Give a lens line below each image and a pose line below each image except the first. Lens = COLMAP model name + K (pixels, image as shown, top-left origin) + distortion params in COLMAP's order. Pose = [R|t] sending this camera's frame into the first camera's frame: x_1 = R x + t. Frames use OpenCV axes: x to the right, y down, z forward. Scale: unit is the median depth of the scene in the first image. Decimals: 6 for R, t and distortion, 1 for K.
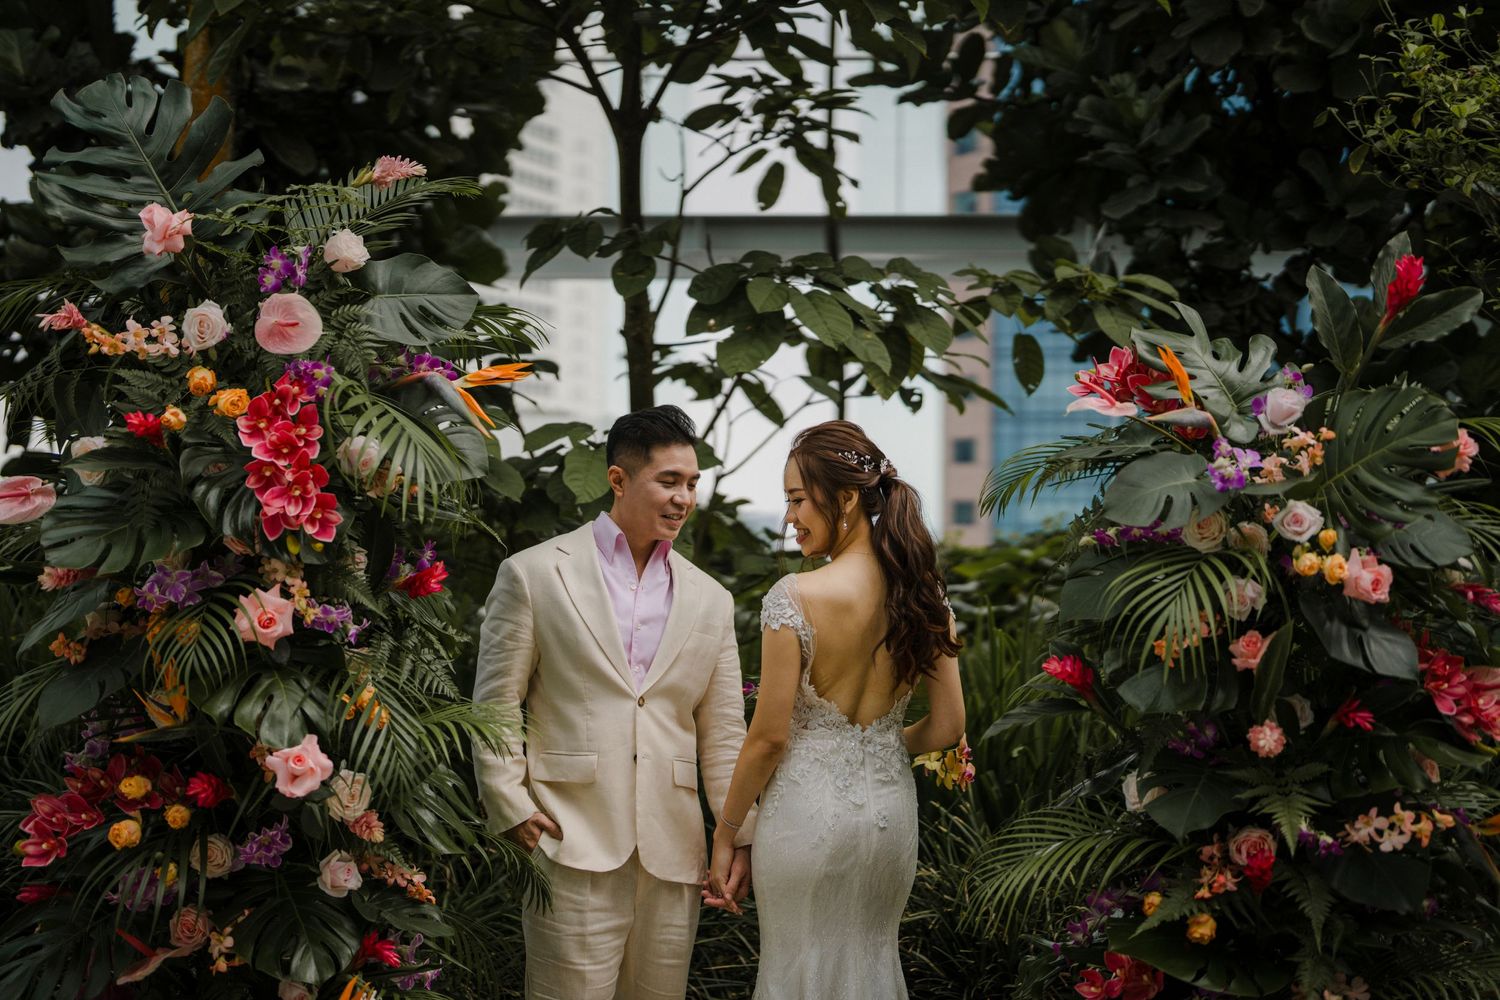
lens RADIAL K [[2157.2, 0, 750.0], [0, 2157.2, 500.0], [0, 0, 1]] dist [-0.206108, 1.381486]
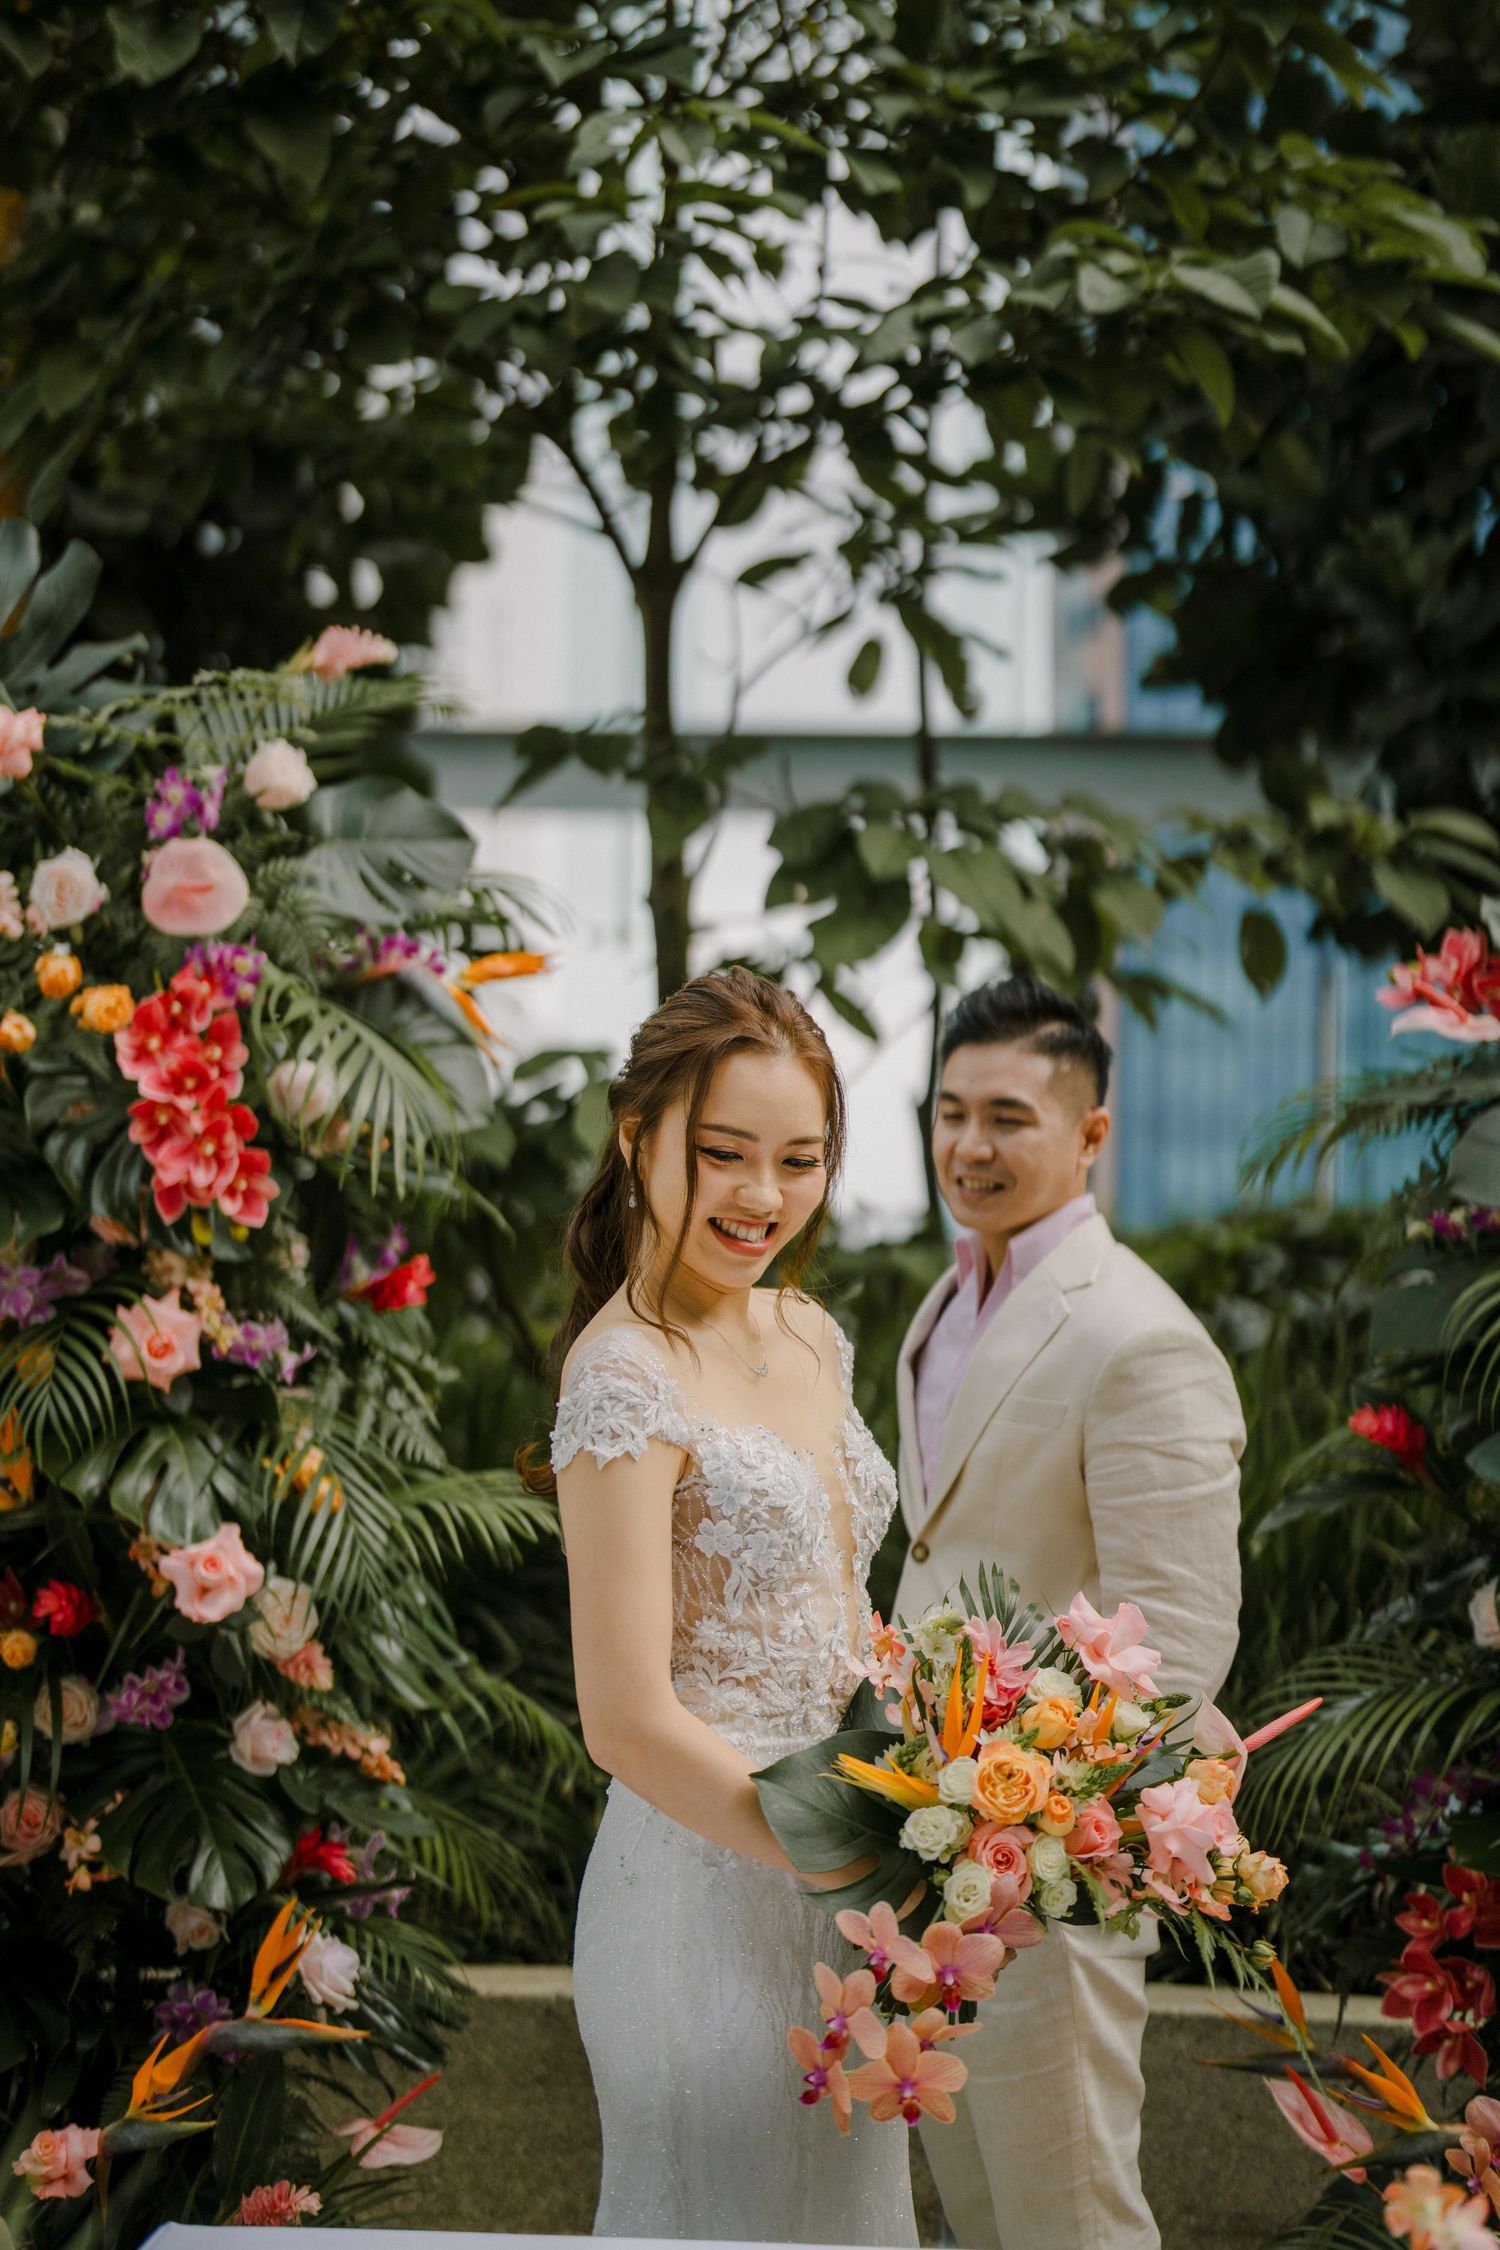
lens RADIAL K [[3235.8, 0, 761.3], [0, 3235.8, 1118.7], [0, 0, 1]] dist [-0.206108, 1.381486]
pose [[0.999977, 0.006081, 0.003058, -0.046261], [-0.006048, 0.999925, -0.010636, -0.003115], [-0.003123, 0.010617, 0.999939, 0.028928]]
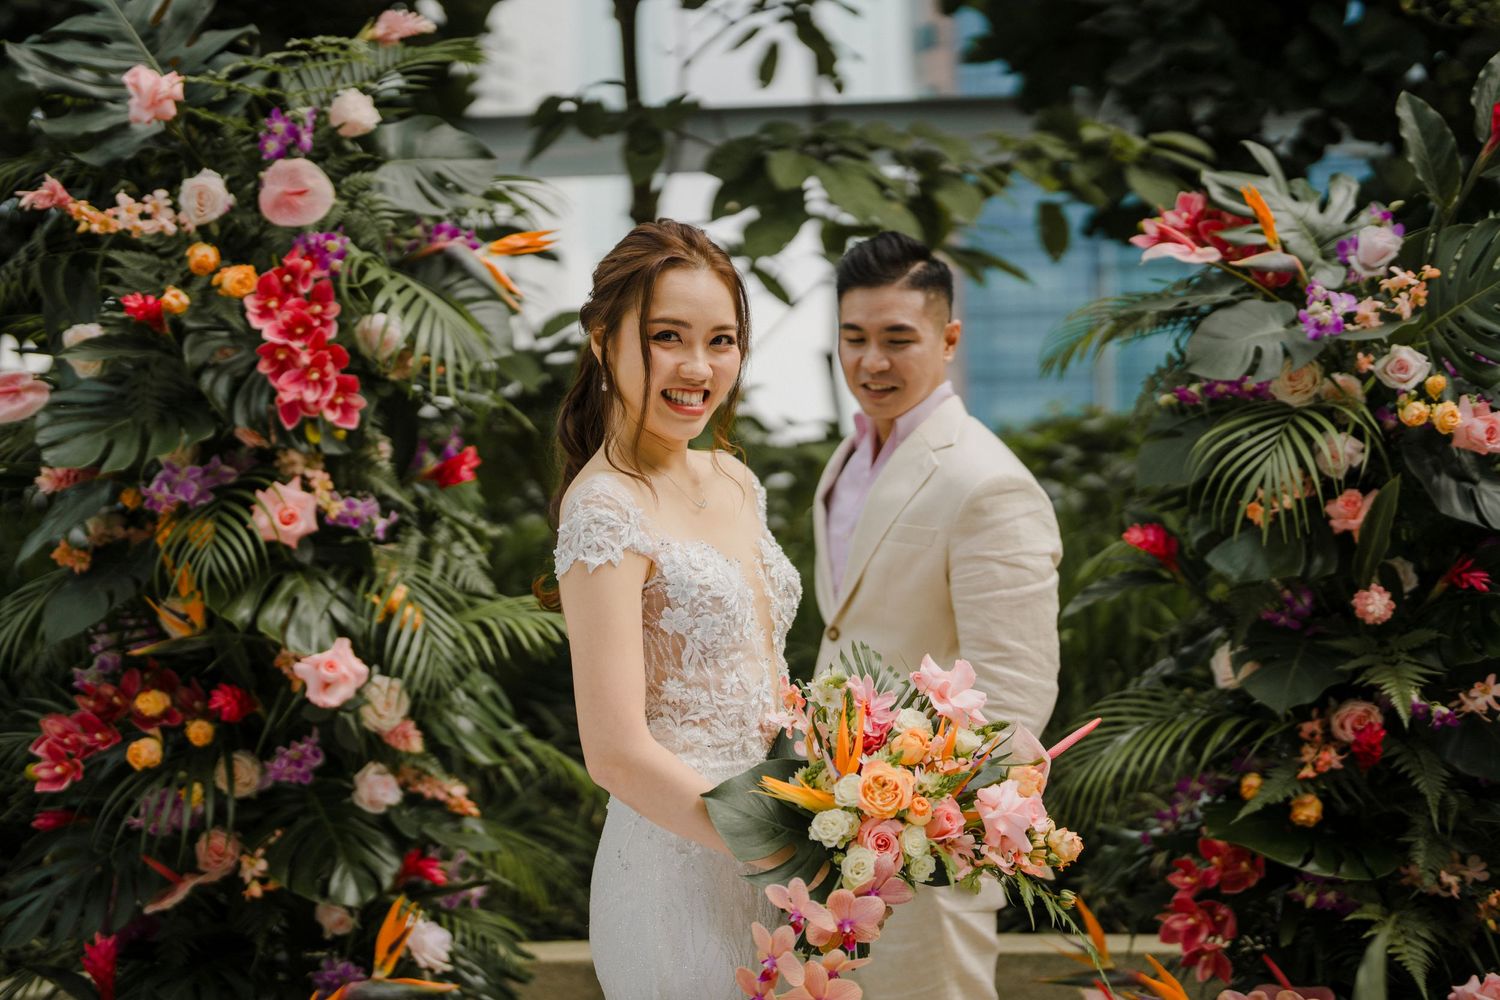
lens RADIAL K [[2157.2, 0, 750.0], [0, 2157.2, 500.0], [0, 0, 1]] dist [-0.206108, 1.381486]
pose [[0.999228, -0.037405, 0.011991, -0.037207], [0.036851, 0.998374, 0.043496, 0.015883], [-0.013598, -0.043020, 0.998982, 0.077998]]
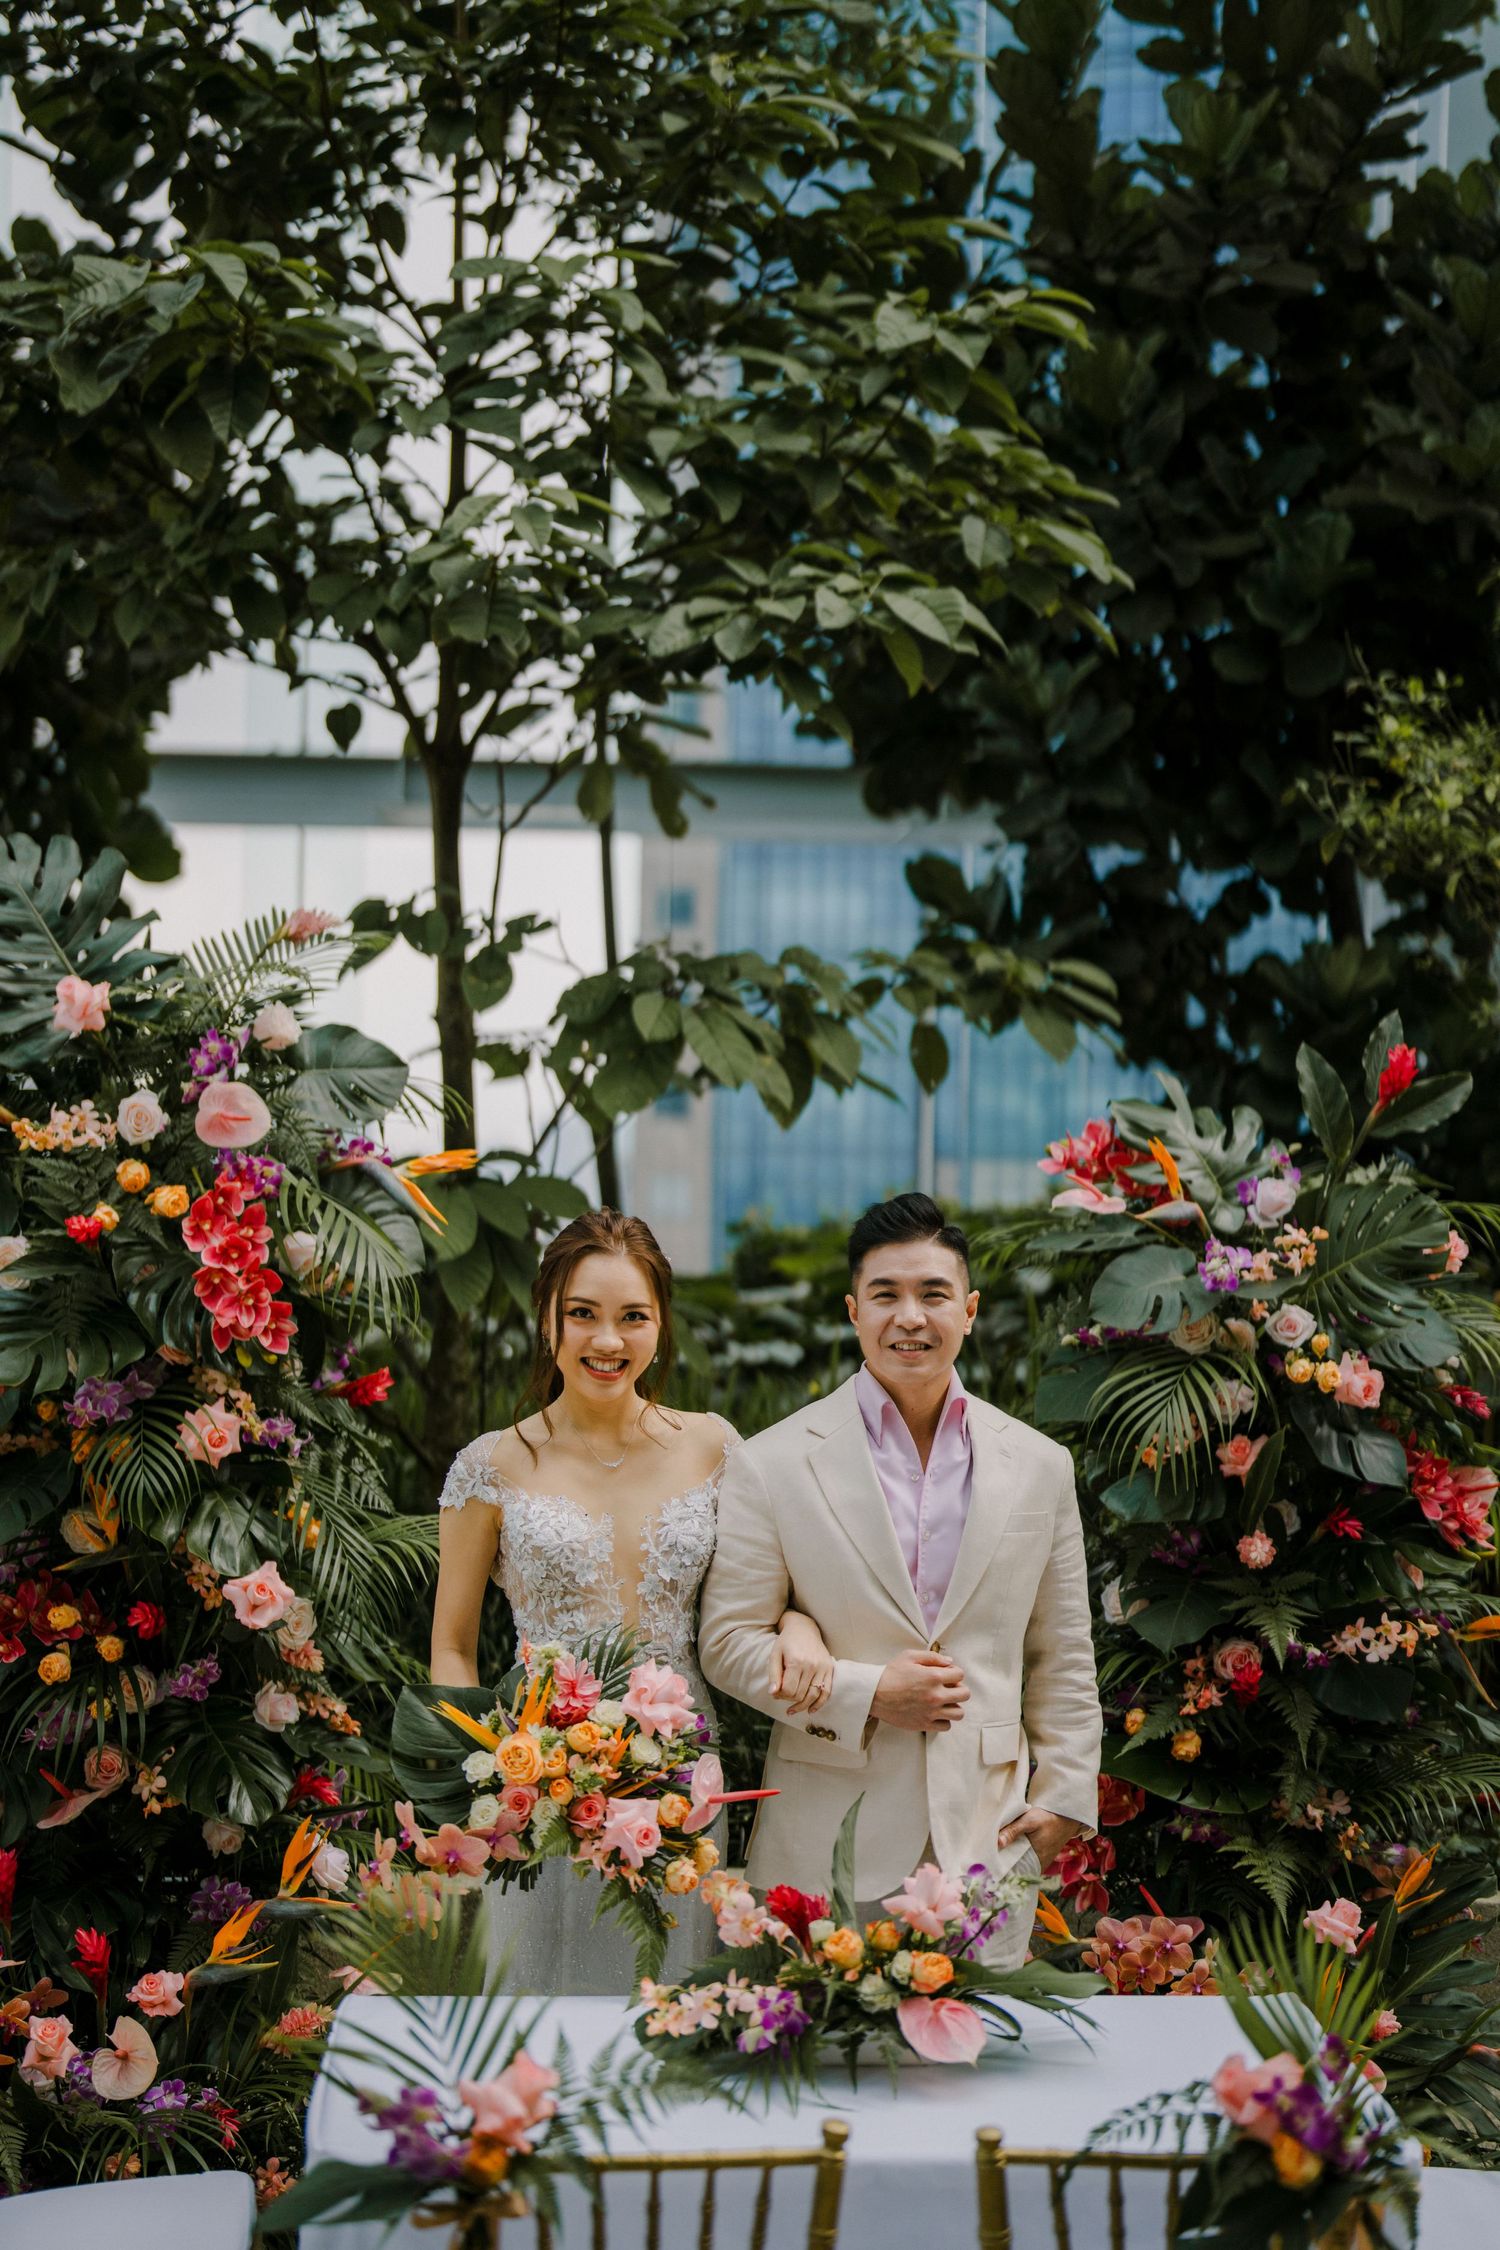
lens RADIAL K [[3407.2, 0, 810.6], [0, 3407.2, 1122.0], [0, 0, 1]] dist [-0.222566, 1.503002]
pose [[0.989633, 0.004808, 0.143542, -0.175492], [-0.007353, 0.999825, 0.017207, -0.104750], [-0.143434, -0.018084, 0.989495, -0.473705]]
